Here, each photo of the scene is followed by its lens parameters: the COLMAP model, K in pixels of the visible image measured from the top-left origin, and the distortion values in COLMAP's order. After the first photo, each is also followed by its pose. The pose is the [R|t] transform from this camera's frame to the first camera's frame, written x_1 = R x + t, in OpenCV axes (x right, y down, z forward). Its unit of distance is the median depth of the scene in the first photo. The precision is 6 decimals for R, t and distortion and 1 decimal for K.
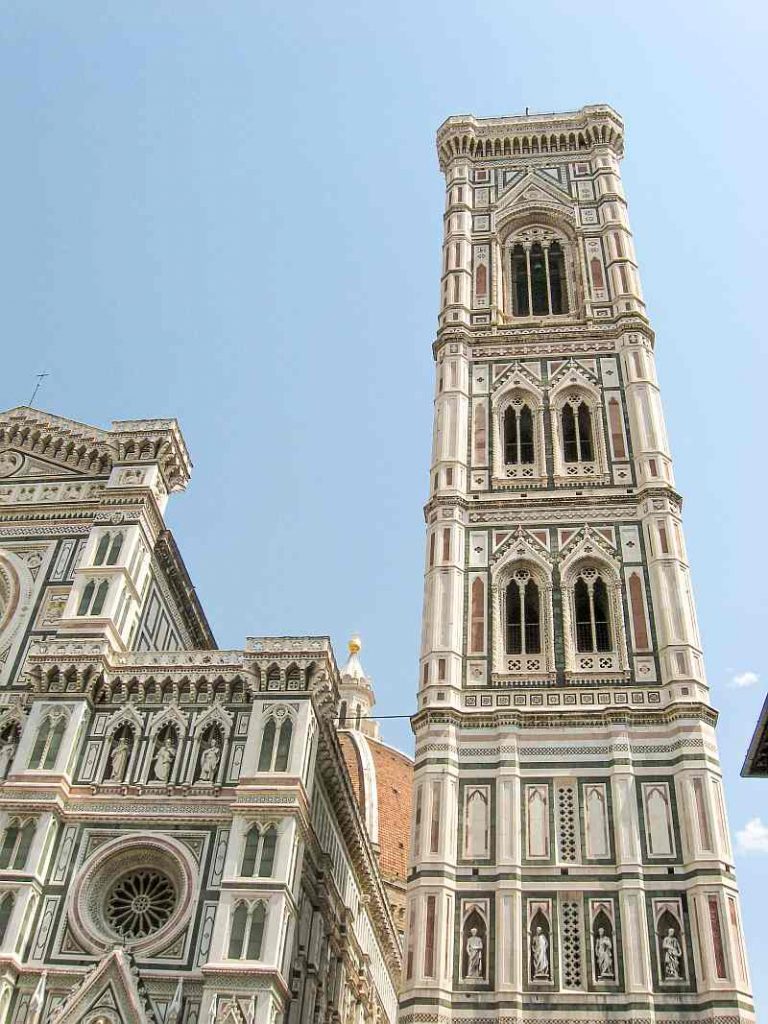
lens RADIAL K [[1062.8, 0, 379.3], [0, 1062.8, 507.9], [0, 0, 1]] dist [-0.110285, 0.000000]
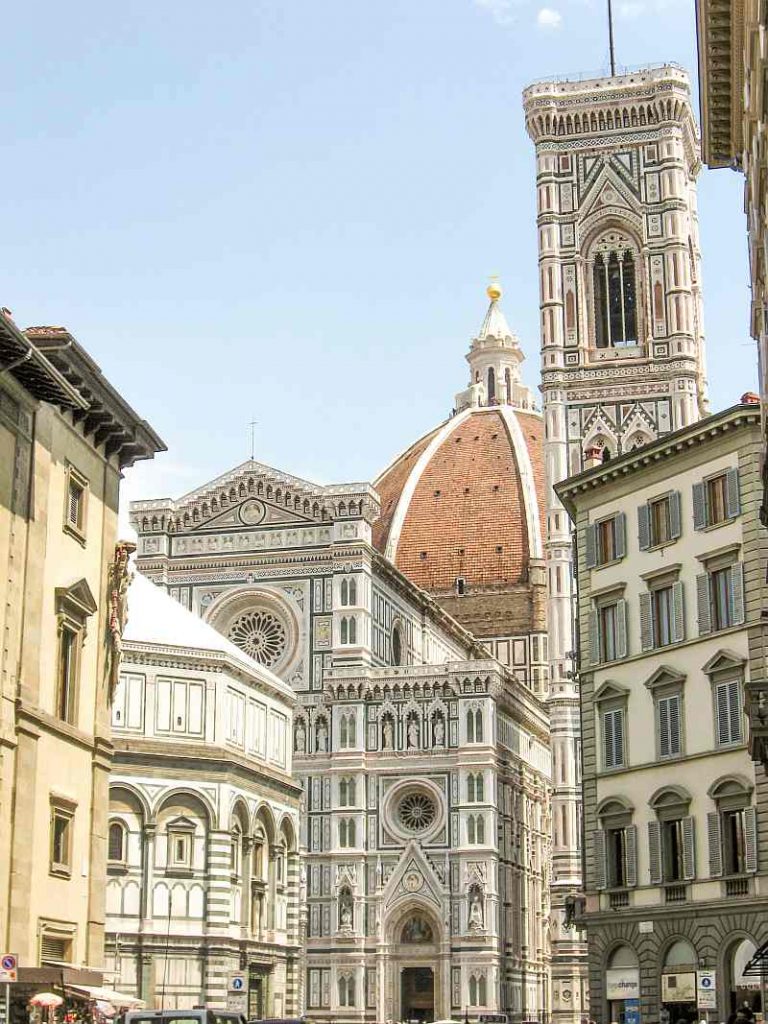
lens RADIAL K [[1751.8, 0, 386.3], [0, 1751.8, 513.0], [0, 0, 1]] dist [-0.146348, 0.000000]
pose [[0.987798, -0.107029, -0.113138, 0.115617], [0.146301, 0.886762, 0.438462, -1.254938], [0.053398, -0.449664, 0.891600, -1.340642]]
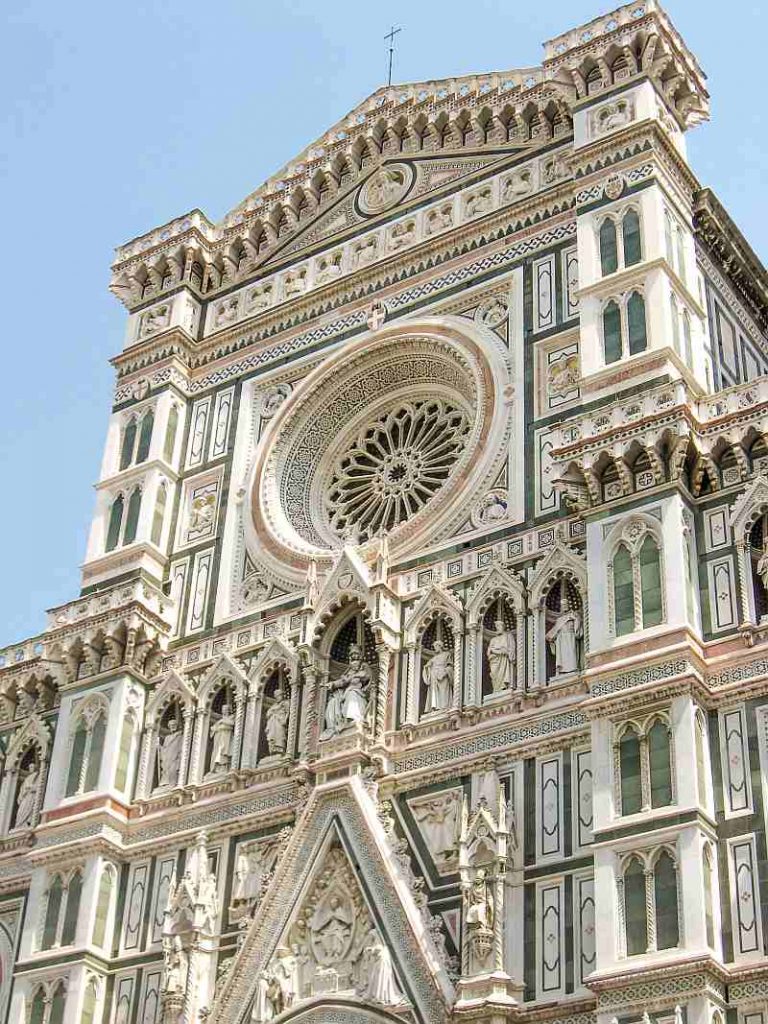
lens RADIAL K [[1751.8, 0, 384.3], [0, 1751.8, 513.2], [0, 0, 1]] dist [-0.146348, 0.000000]
pose [[0.898482, -0.281857, -0.336580, -0.106514], [0.314193, 0.948311, 0.044591, 0.096303], [0.306615, -0.145815, 0.940598, 0.105310]]
